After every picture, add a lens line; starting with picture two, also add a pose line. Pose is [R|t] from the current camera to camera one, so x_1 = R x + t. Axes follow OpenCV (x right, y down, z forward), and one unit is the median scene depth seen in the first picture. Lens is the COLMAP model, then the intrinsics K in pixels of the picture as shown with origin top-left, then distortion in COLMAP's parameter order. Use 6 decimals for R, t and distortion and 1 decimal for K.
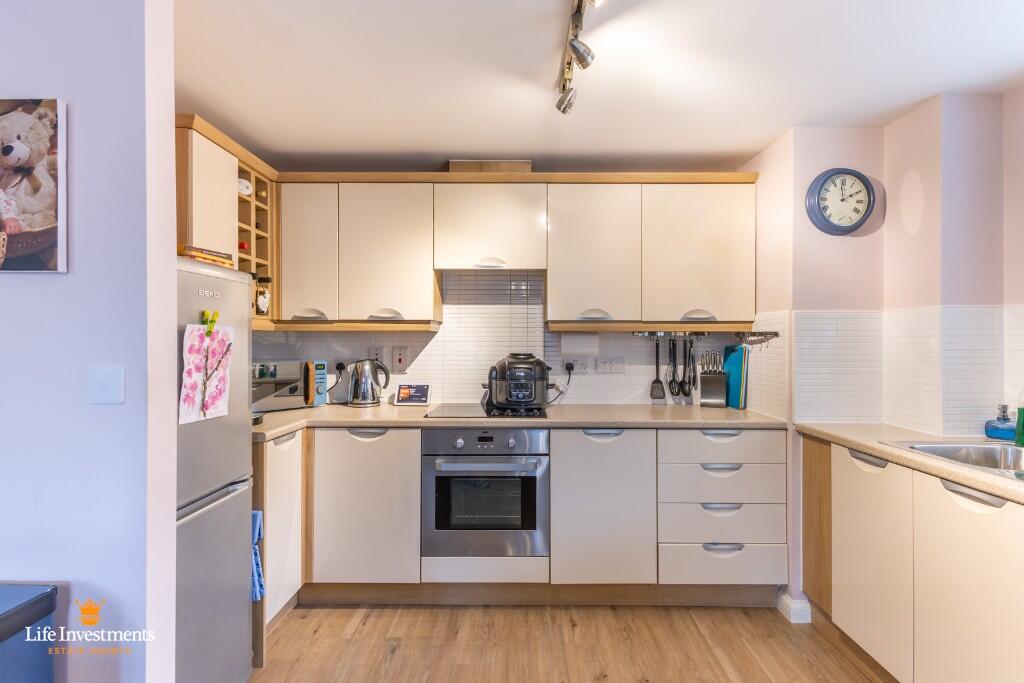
lens RADIAL K [[477.5, 0, 523.9], [0, 477.5, 341.5], [0, 0, 1]] dist [0.016330, -0.000475]
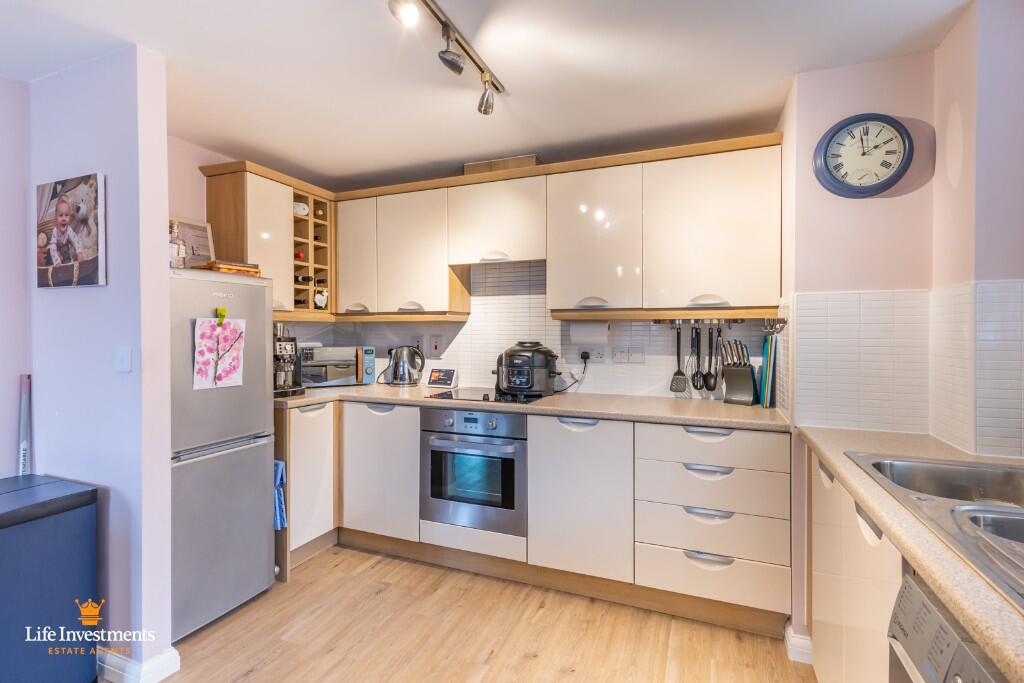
lens RADIAL K [[477.8, 0, 515.4], [0, 477.8, 335.2], [0, 0, 1]] dist [0.018594, -0.000209]
pose [[0.928456, 0.001962, -0.371436, 0.405798], [0.001302, 0.999963, 0.008536, 0.001874], [0.371439, -0.008409, 0.928419, 0.028803]]
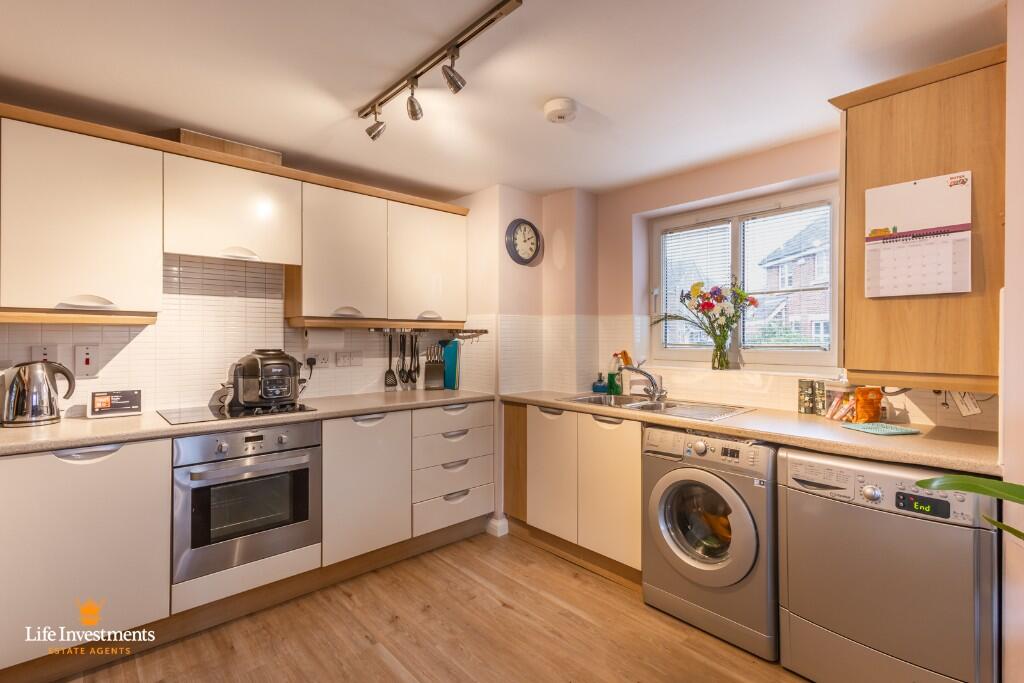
lens RADIAL K [[477.8, 0, 515.4], [0, 477.8, 335.2], [0, 0, 1]] dist [0.018594, -0.000209]
pose [[0.741223, 0.001433, 0.671257, -0.331991], [0.000375, 0.999997, -0.002549, -0.001110], [-0.671258, 0.002141, 0.741220, -0.066819]]
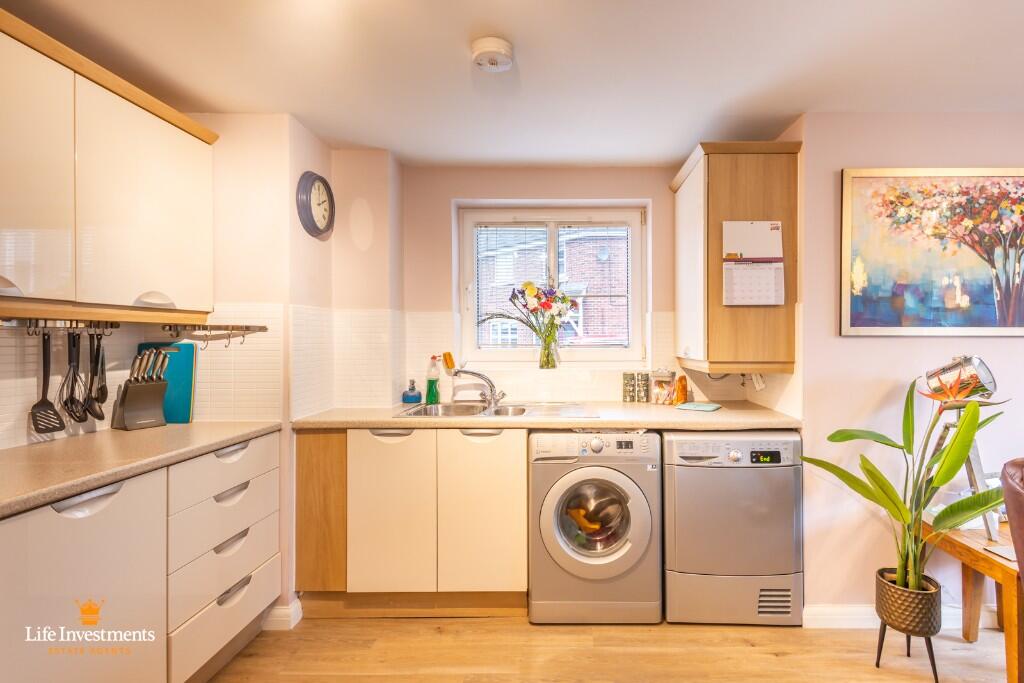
lens RADIAL K [[494.6, 0, 562.9], [0, 494.6, 334.1], [0, 0, 1]] dist [0.013252, 0.000164]
pose [[0.010396, 0.005556, 0.999931, -0.417056], [0.001762, 0.999983, -0.005575, 0.001606], [-0.999944, 0.001819, 0.010386, 0.429937]]
